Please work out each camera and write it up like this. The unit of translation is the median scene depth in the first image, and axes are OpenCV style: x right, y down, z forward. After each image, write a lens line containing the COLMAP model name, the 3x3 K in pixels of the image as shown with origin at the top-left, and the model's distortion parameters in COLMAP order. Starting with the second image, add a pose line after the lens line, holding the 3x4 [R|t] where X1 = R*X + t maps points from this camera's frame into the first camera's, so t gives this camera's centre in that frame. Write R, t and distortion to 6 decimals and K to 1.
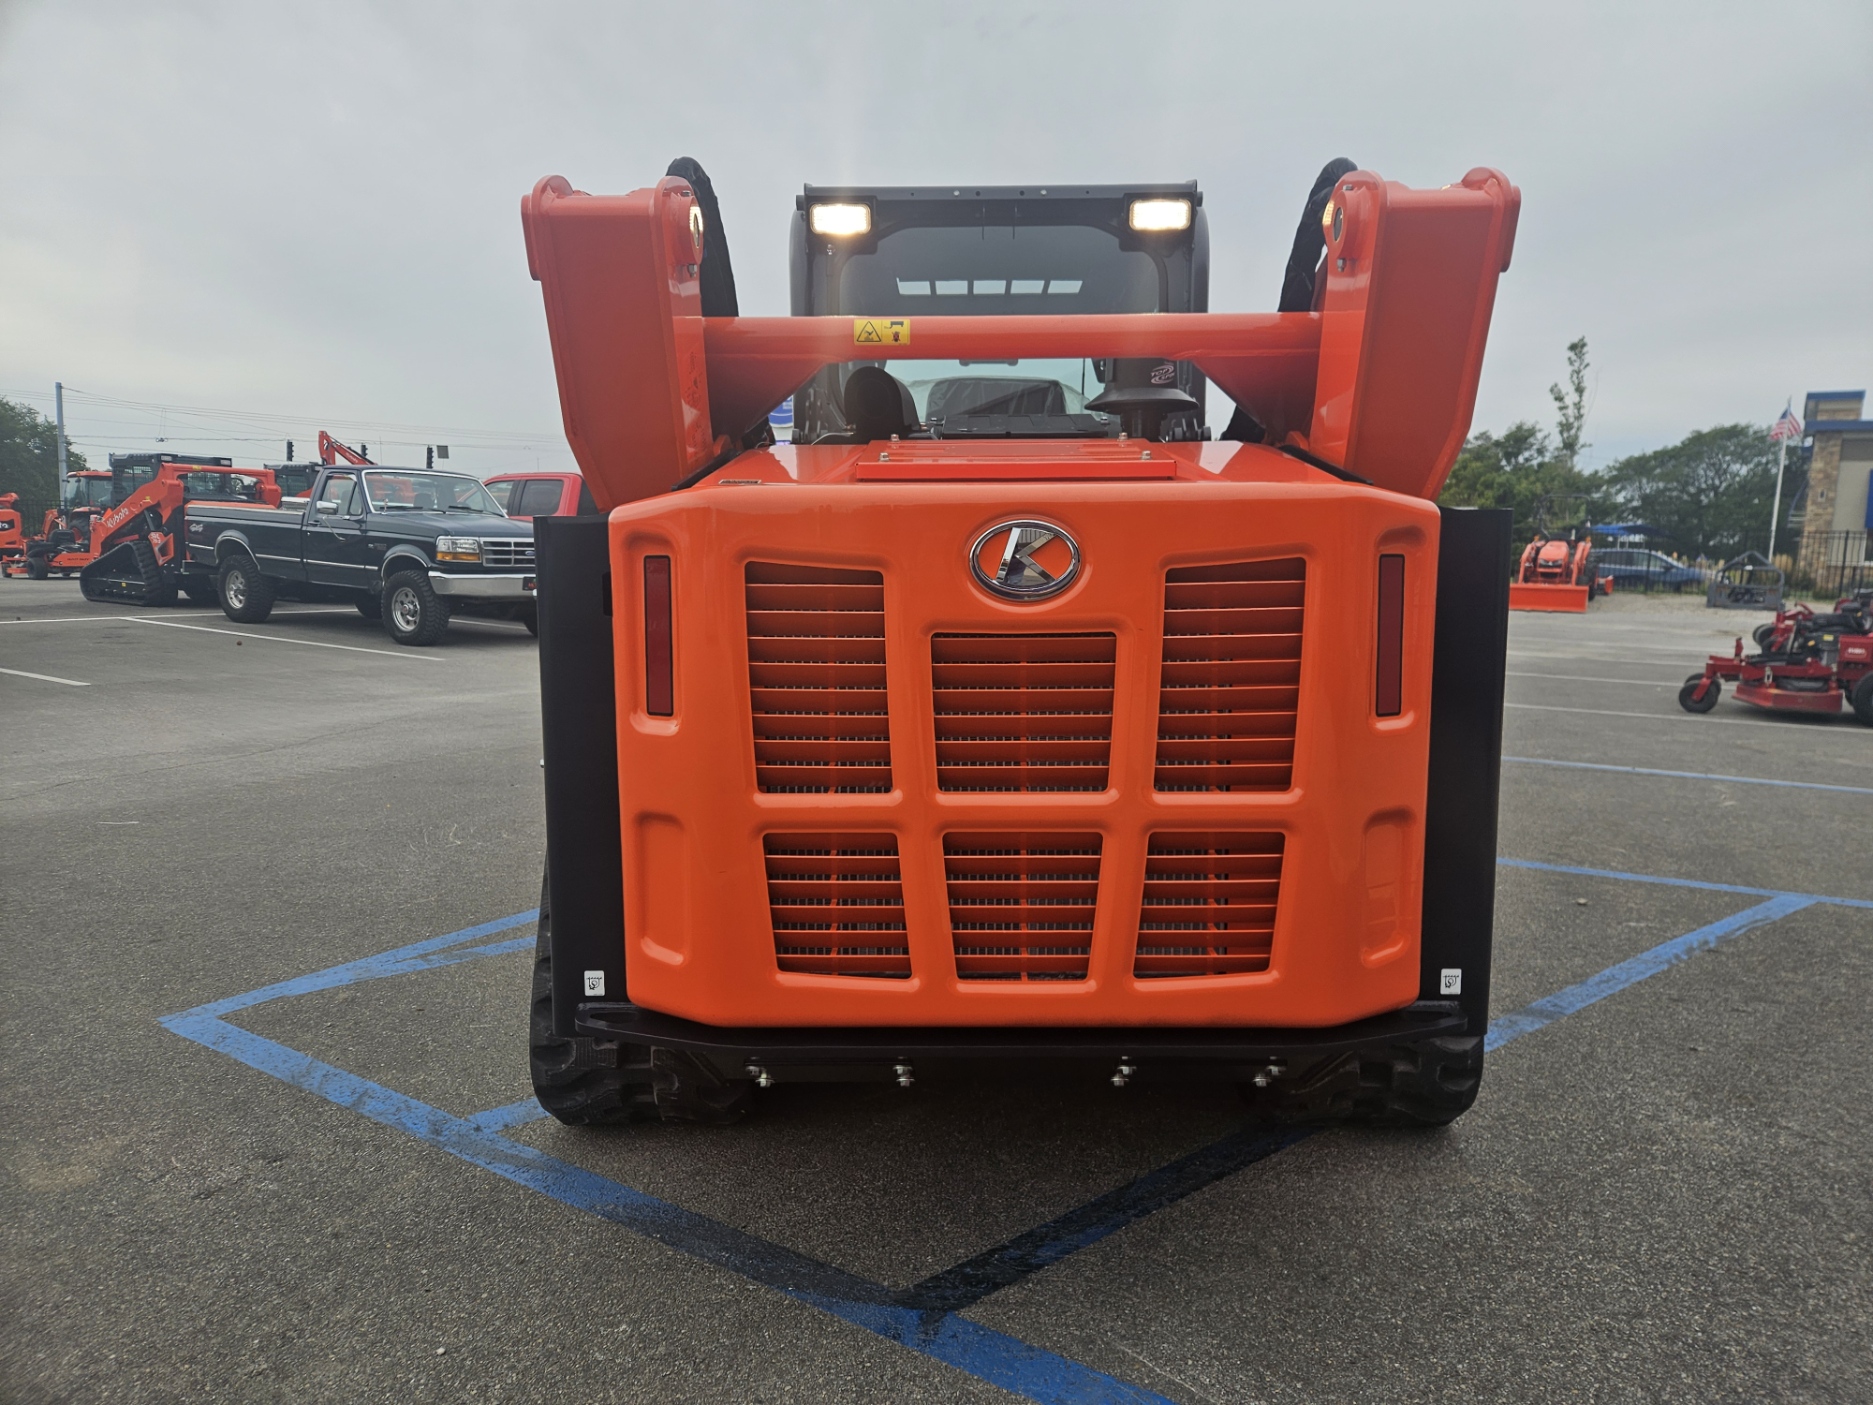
lens RADIAL K [[1233.9, 0, 969.9], [0, 1233.9, 712.8], [0, 0, 1]] dist [0.043609, -0.000554]
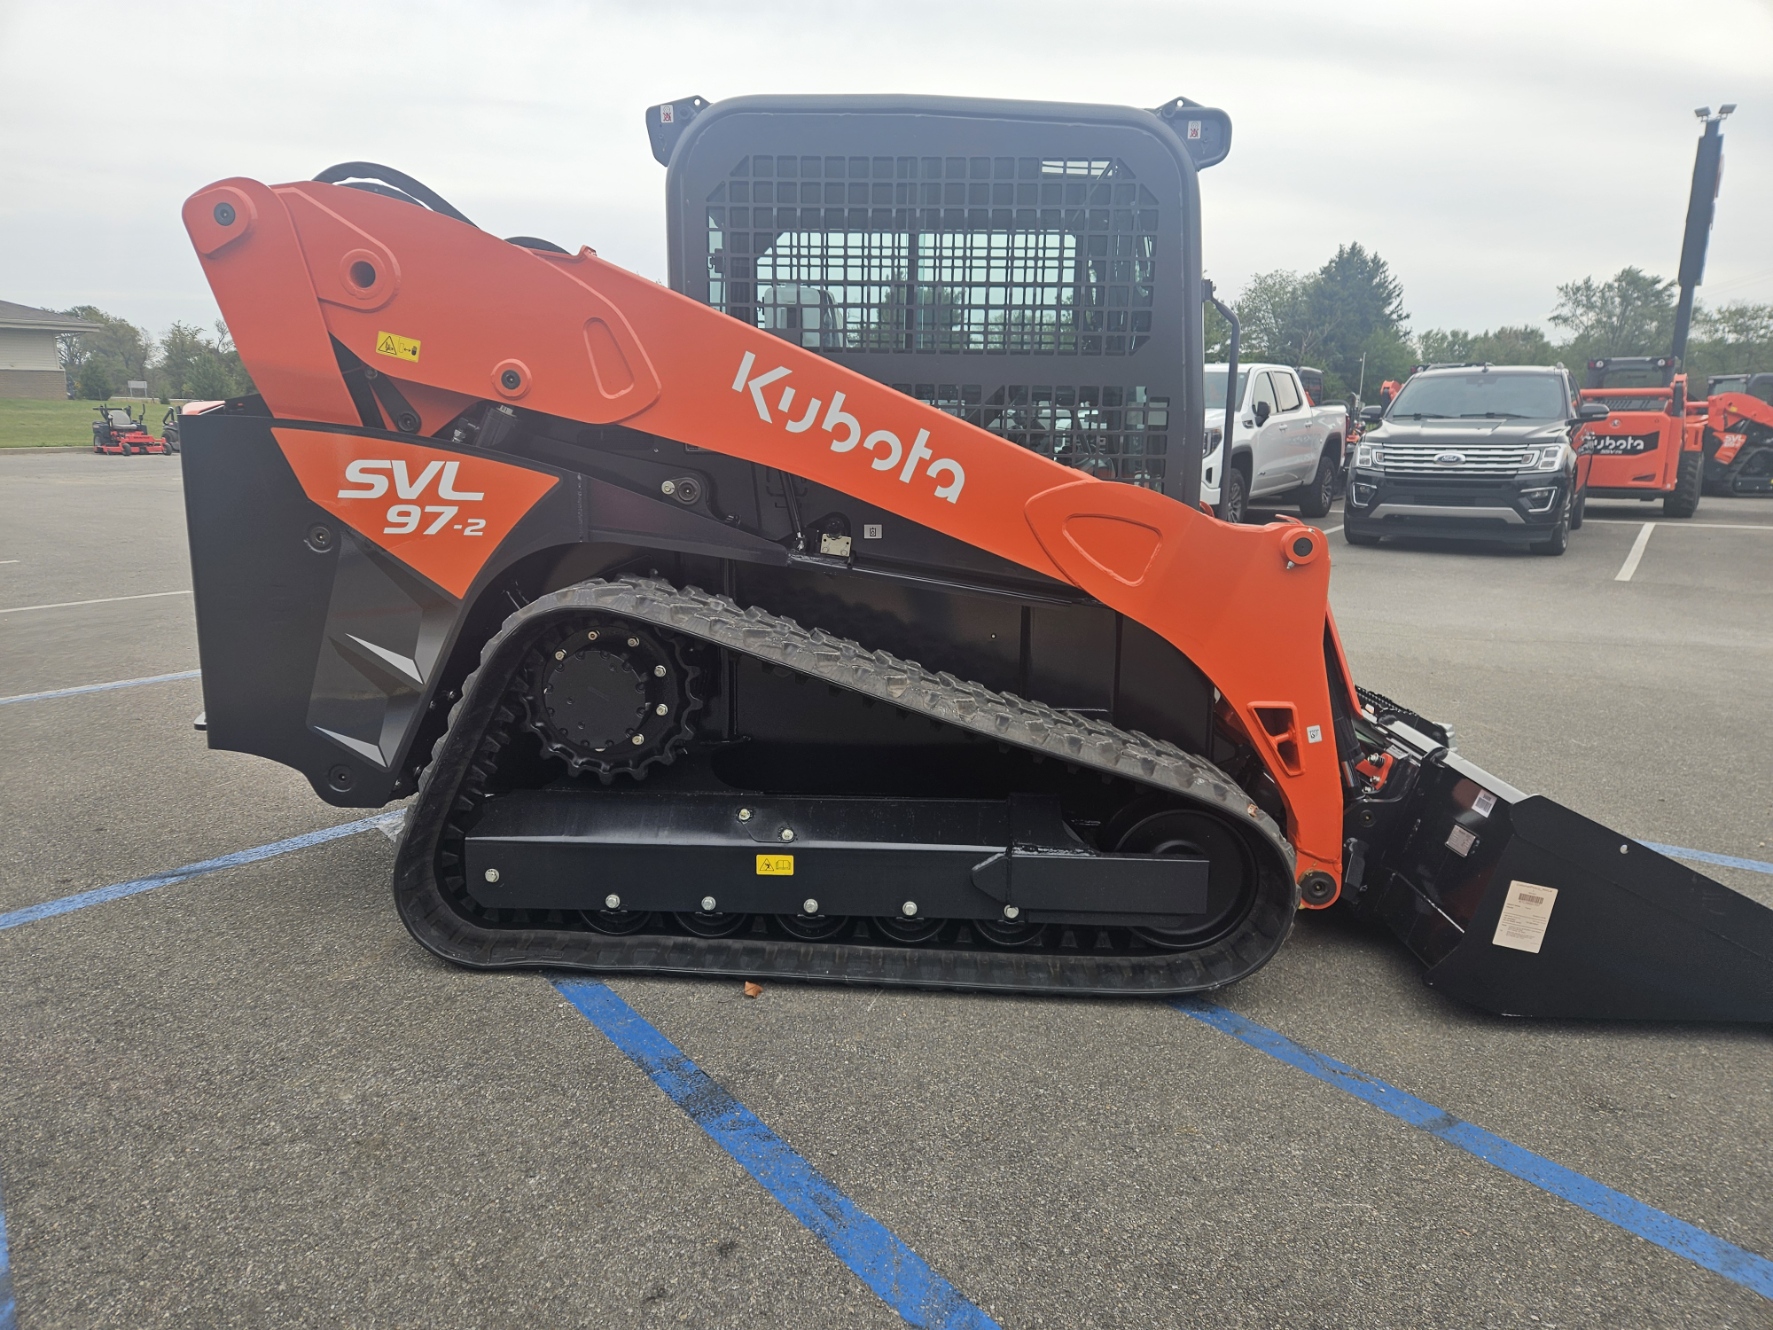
lens RADIAL K [[1162.9, 0, 879.4], [0, 1162.9, 677.0], [0, 0, 1]] dist [0.047525, -0.002812]
pose [[-0.023756, 0.193082, -0.980895, 0.256192], [-0.148115, 0.969664, 0.194458, -0.034636], [0.988685, 0.149905, 0.005563, 0.252731]]
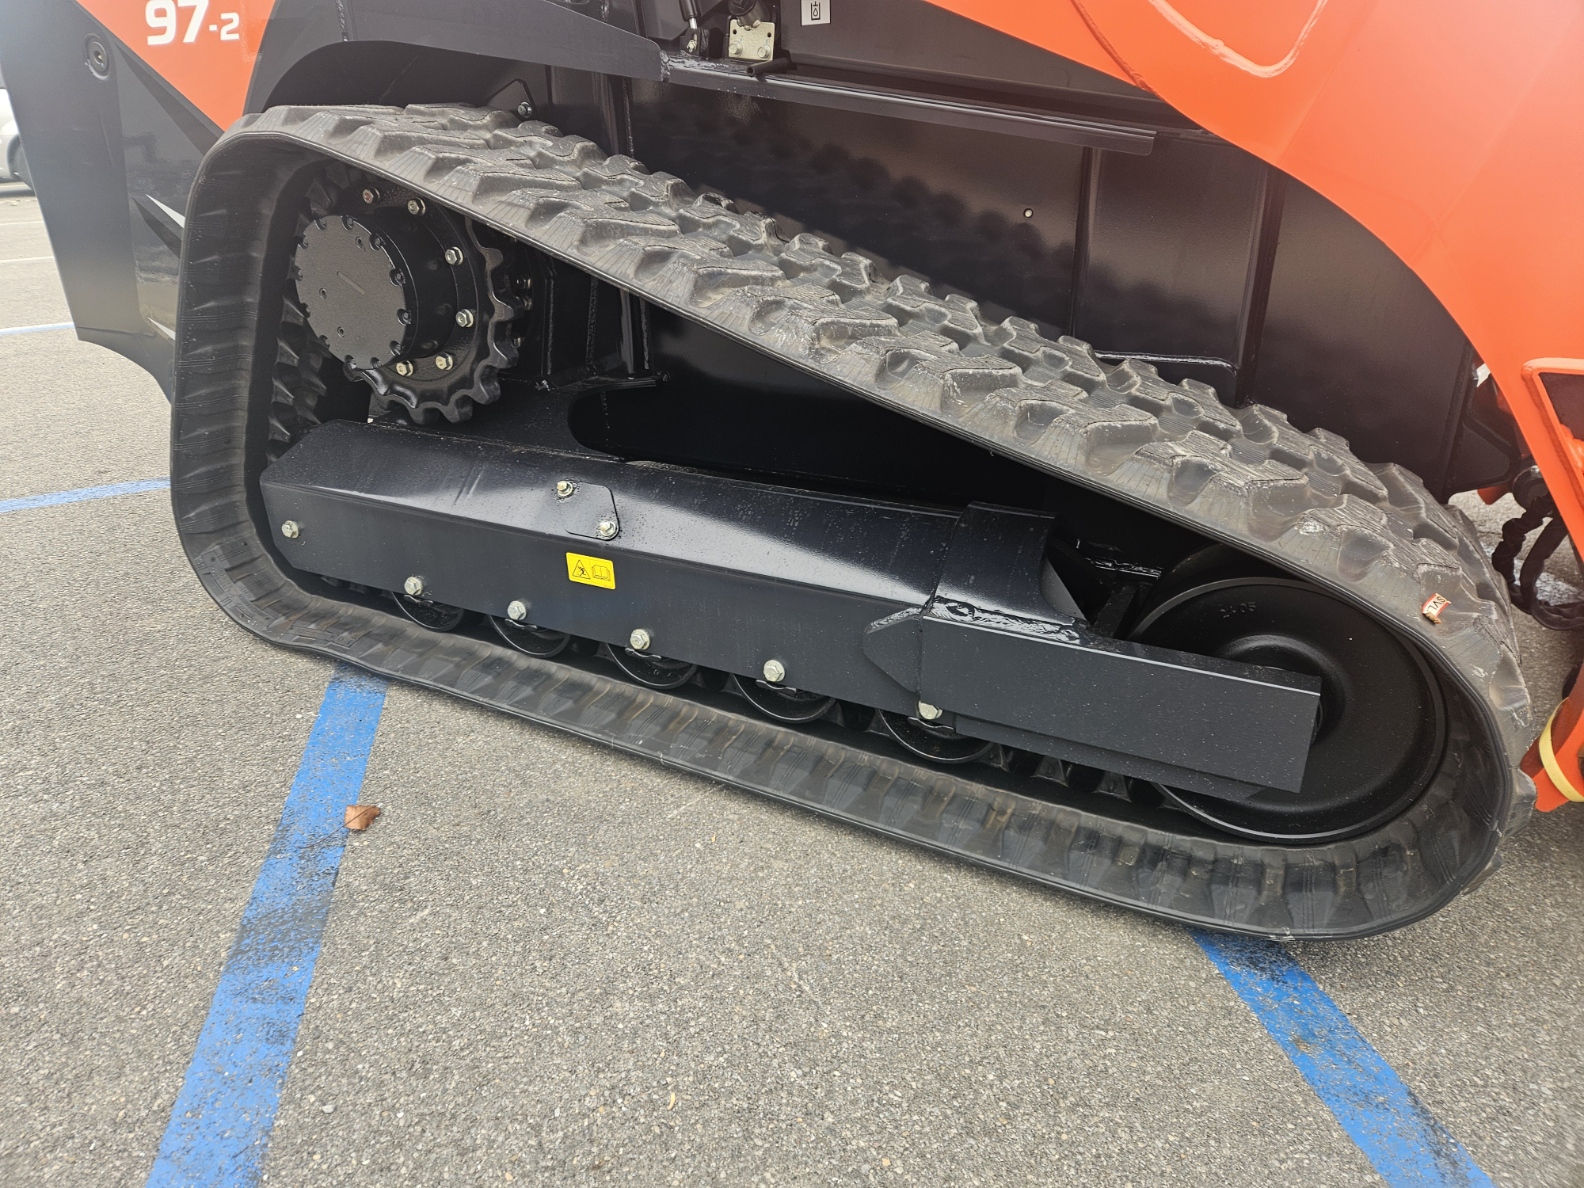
lens RADIAL K [[1044.3, 0, 781.2], [0, 1044.3, 590.6], [0, 0, 1]] dist [0.068646, -0.057818]
pose [[-0.457709, 0.383516, -0.802134, 0.152702], [-0.095134, 0.875879, 0.473060, -0.017654], [0.883998, 0.292834, -0.364412, 0.303205]]
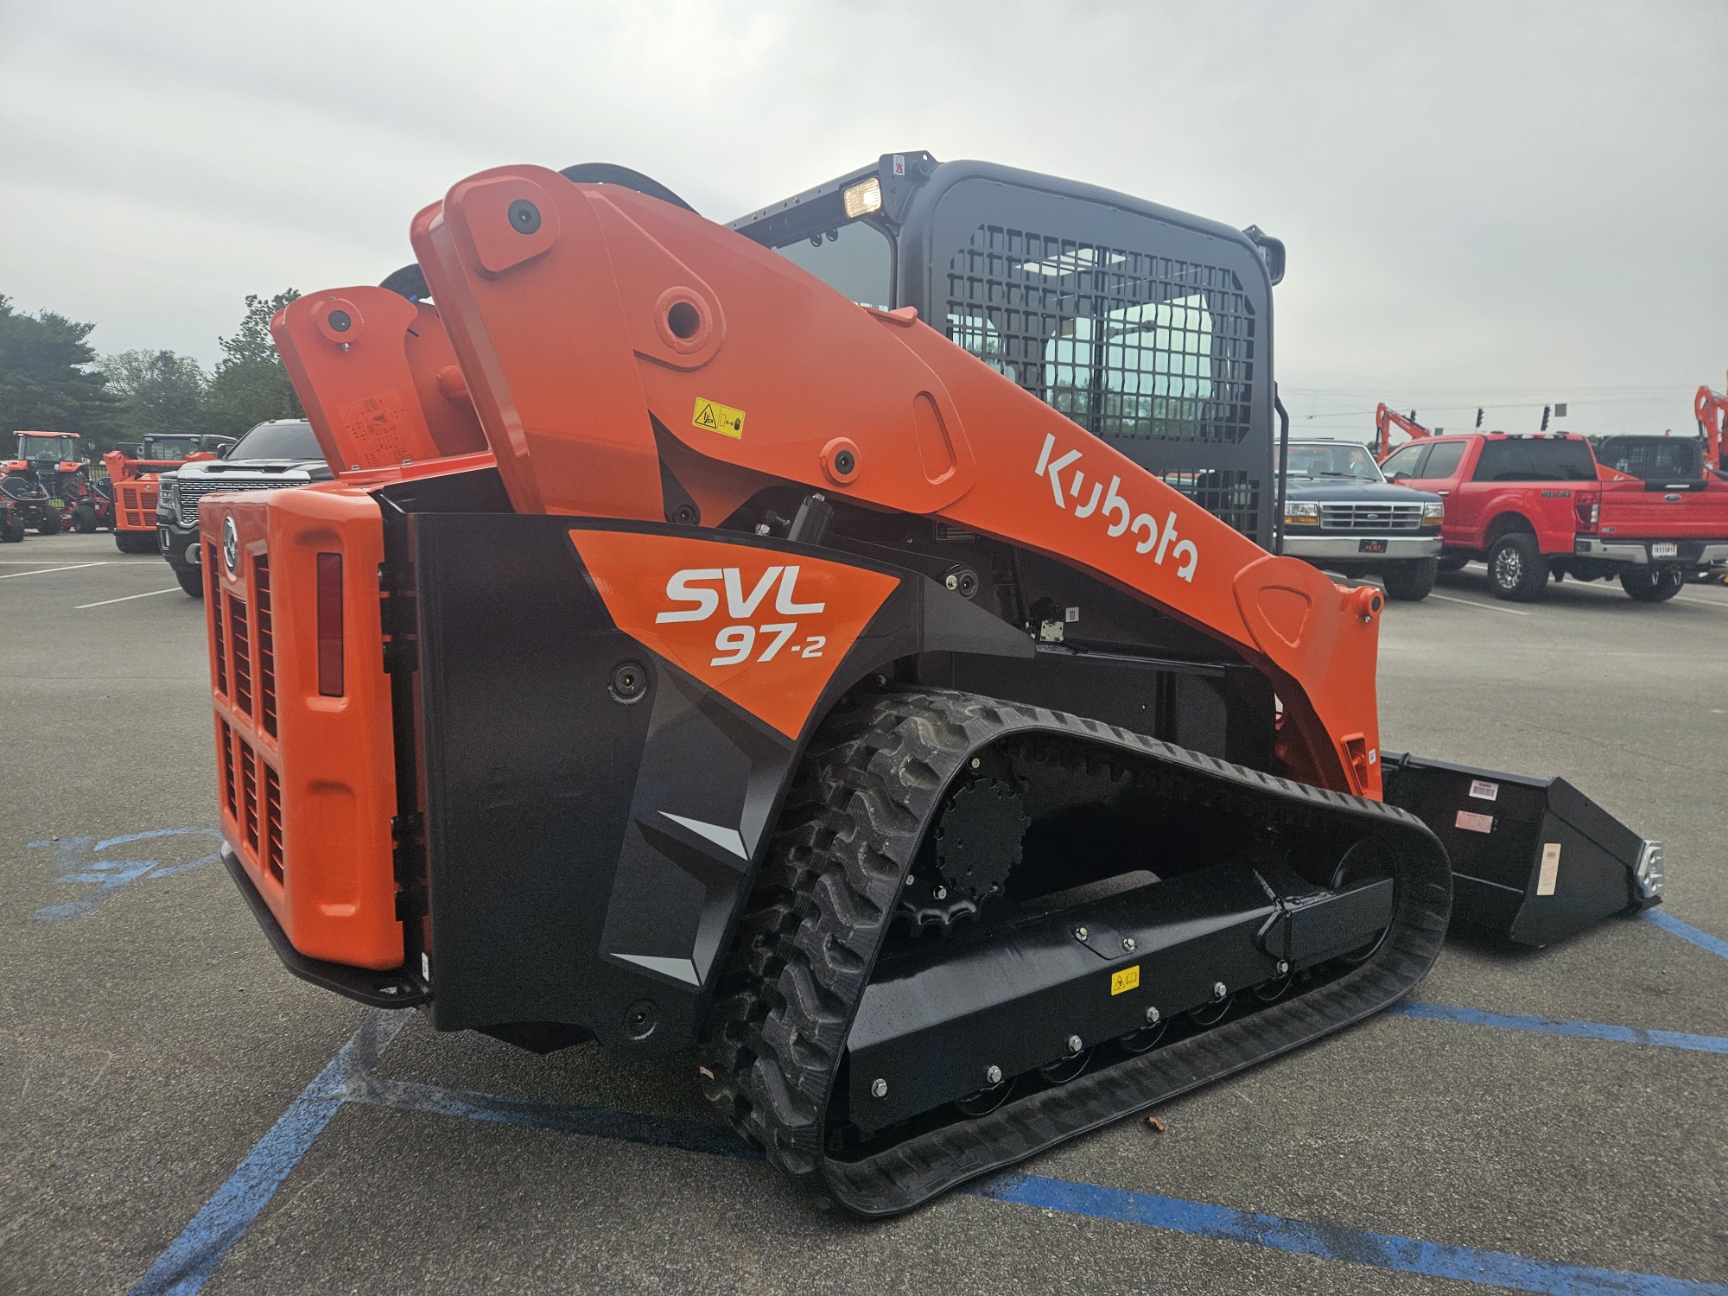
lens RADIAL K [[1147.5, 0, 864.0], [0, 1147.5, 648.0], [0, 0, 1]] dist [0.069117, -0.061615]
pose [[0.591569, 0.103854, -0.799538, 0.183836], [-0.111785, 0.992656, 0.046231, -0.018076], [0.798468, 0.062027, 0.598834, 0.095274]]
